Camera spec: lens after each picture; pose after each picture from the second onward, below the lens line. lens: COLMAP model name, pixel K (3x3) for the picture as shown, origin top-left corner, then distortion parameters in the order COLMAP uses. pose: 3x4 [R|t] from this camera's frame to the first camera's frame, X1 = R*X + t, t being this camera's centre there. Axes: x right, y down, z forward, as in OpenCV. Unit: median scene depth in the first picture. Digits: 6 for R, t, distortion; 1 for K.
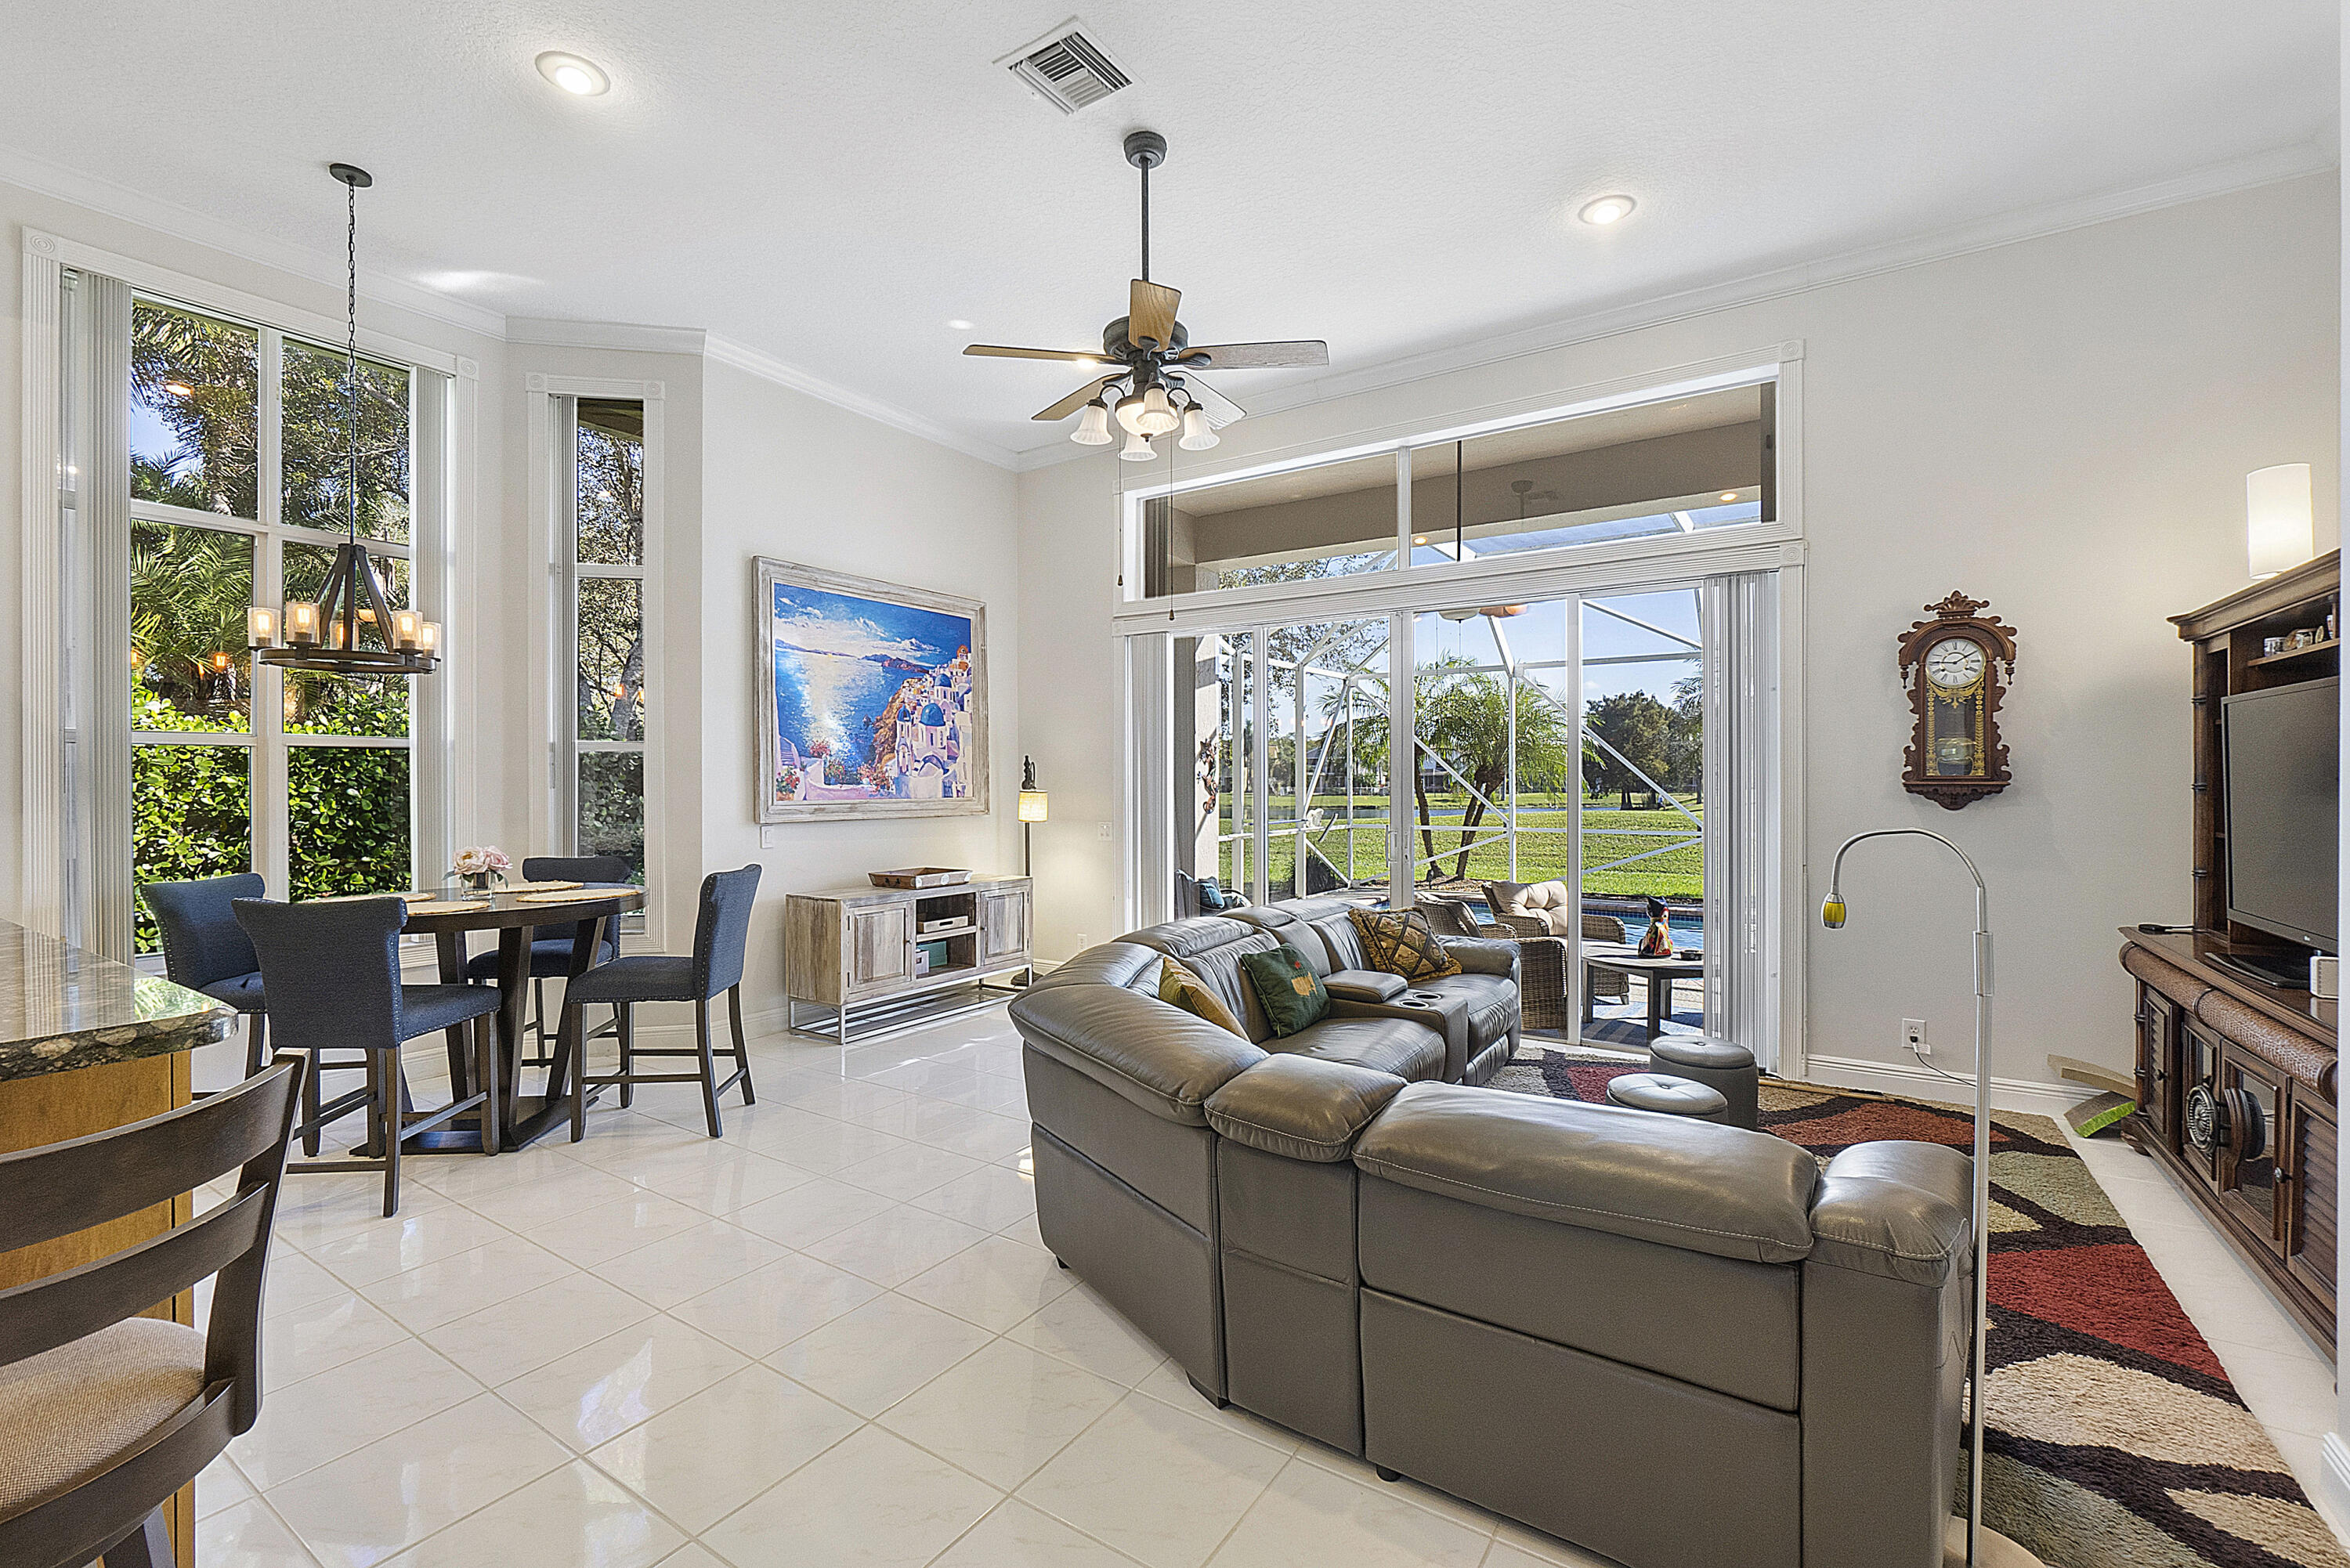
lens RADIAL K [[1007.7, 0, 1175.0], [0, 1007.7, 784.0], [0, 0, 1]] dist [-0.010915, 0.000677]
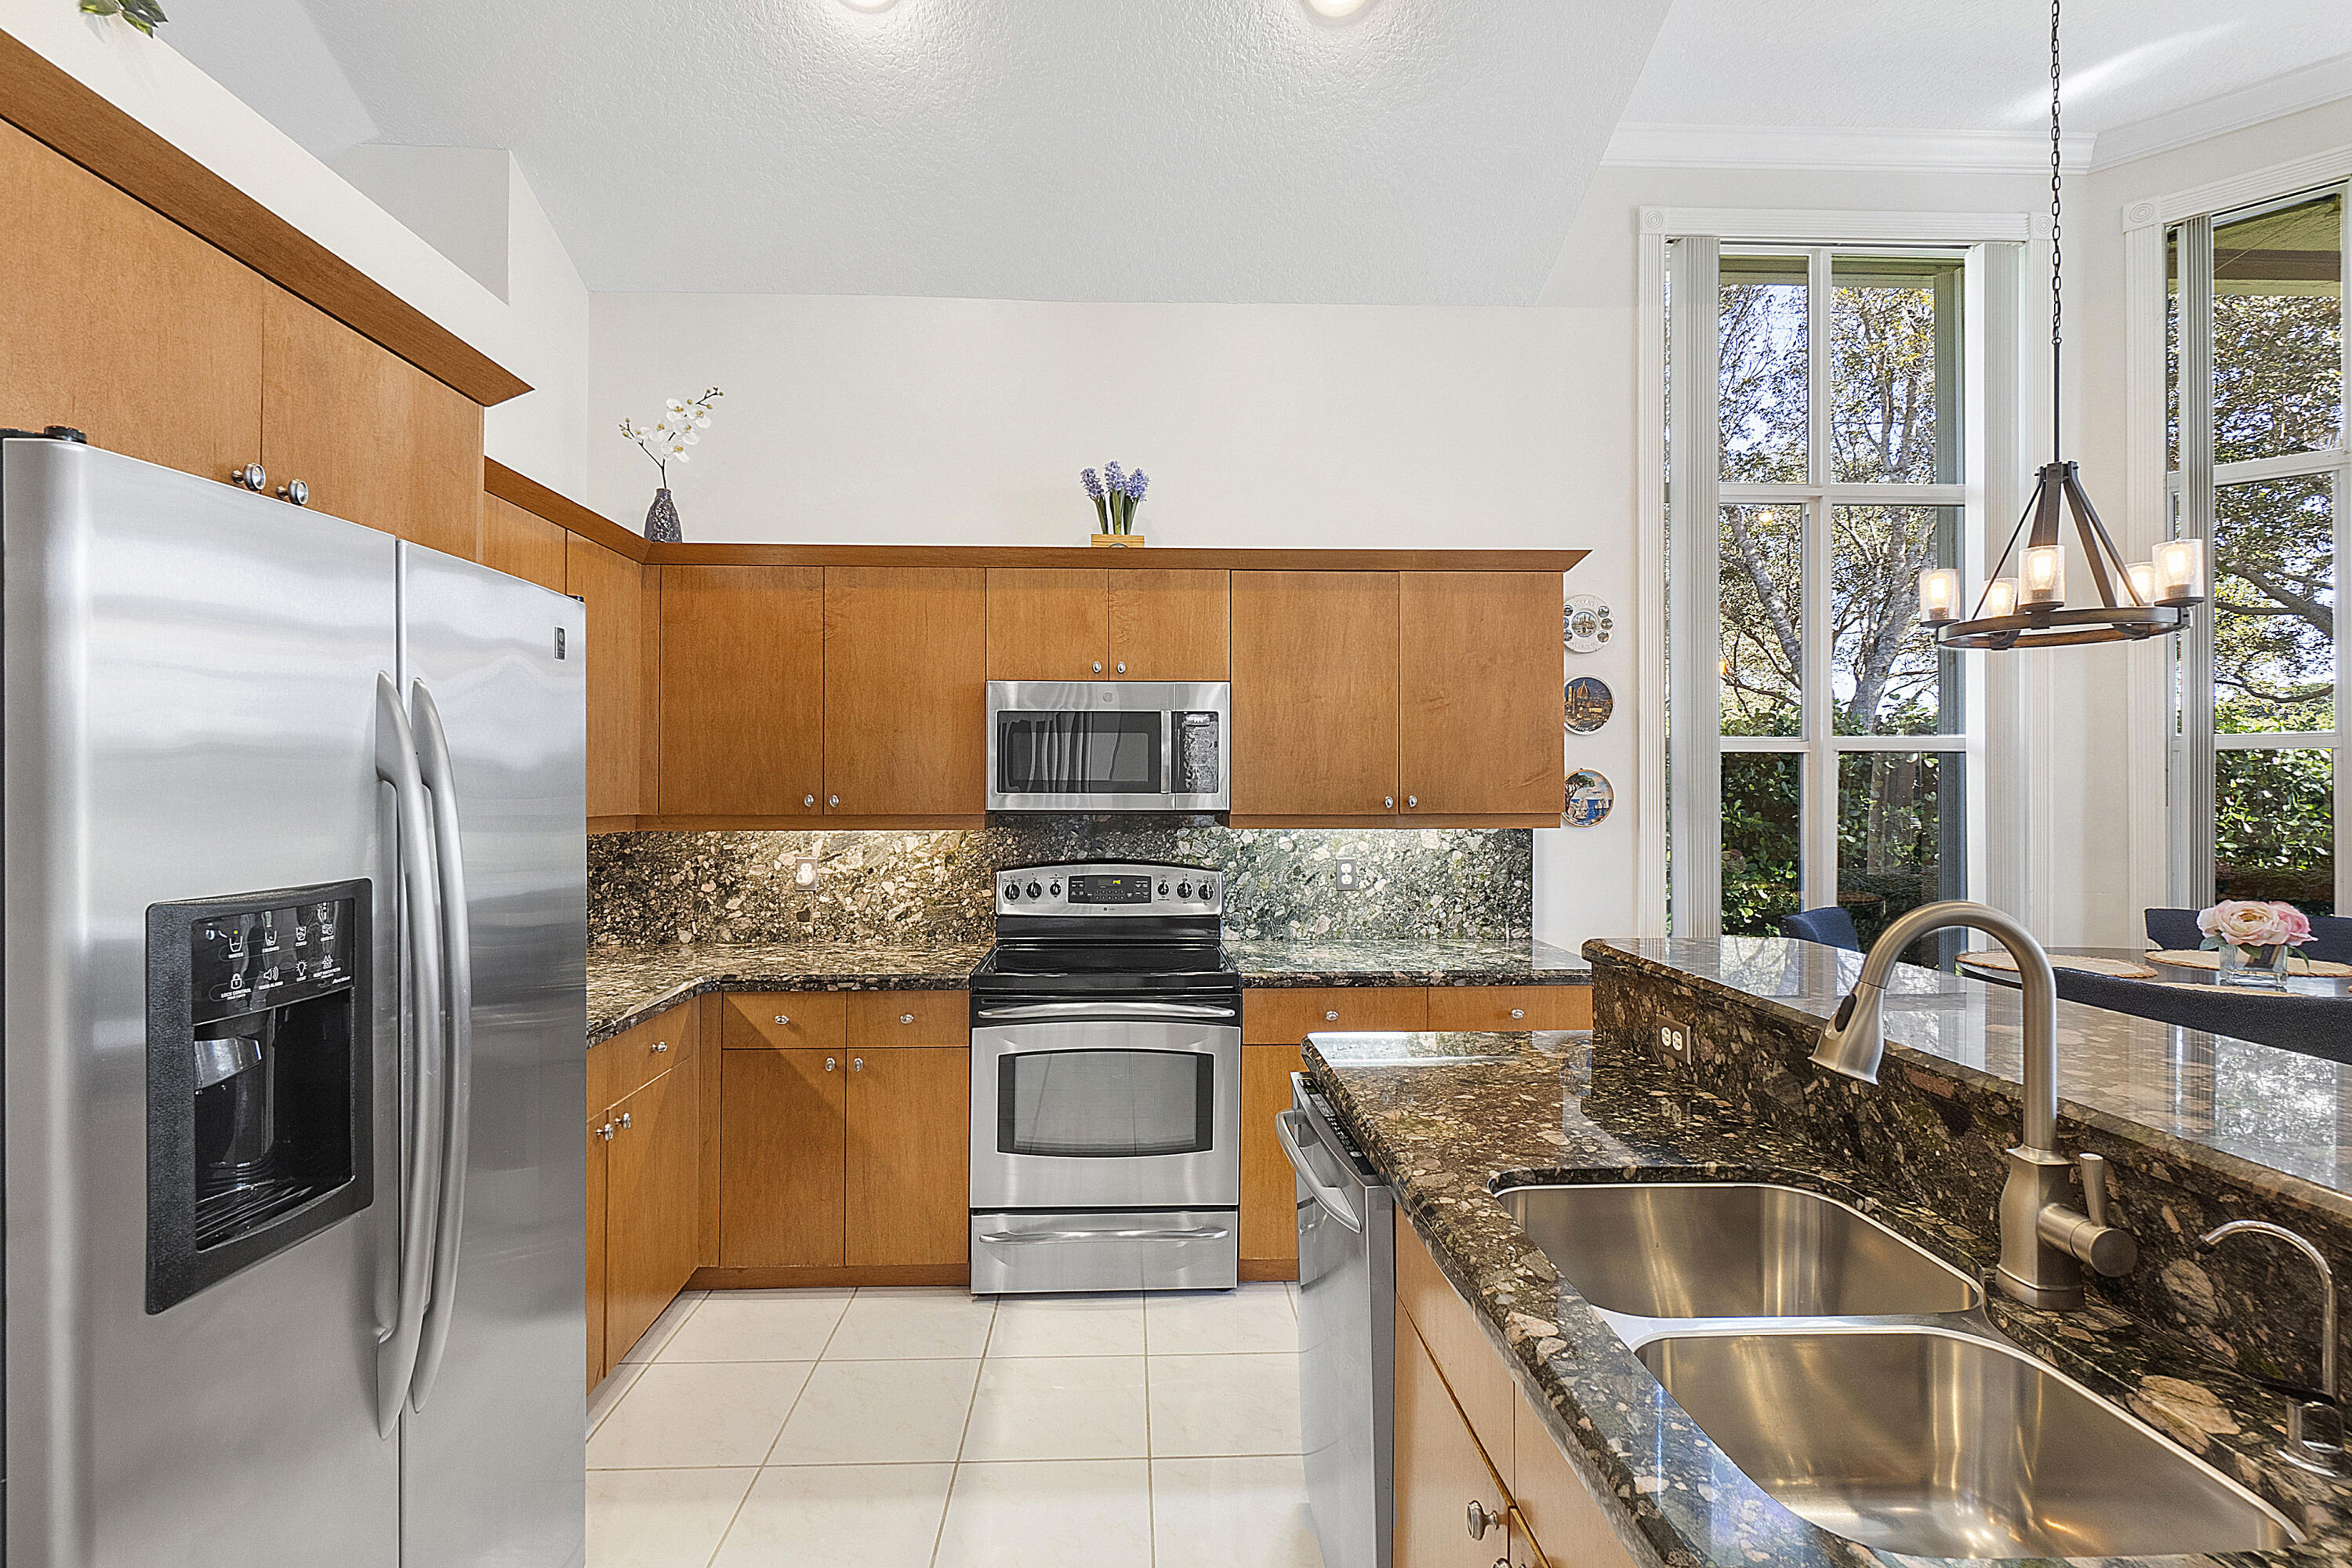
lens RADIAL K [[1066.3, 0, 1172.0], [0, 1066.3, 780.8], [0, 0, 1]] dist [0.000239, -0.000006]
pose [[0.585096, 0.000029, -0.810964, -0.379704], [-0.003983, 0.999988, -0.002838, -0.006918], [0.810954, 0.004890, 0.585089, 0.030731]]
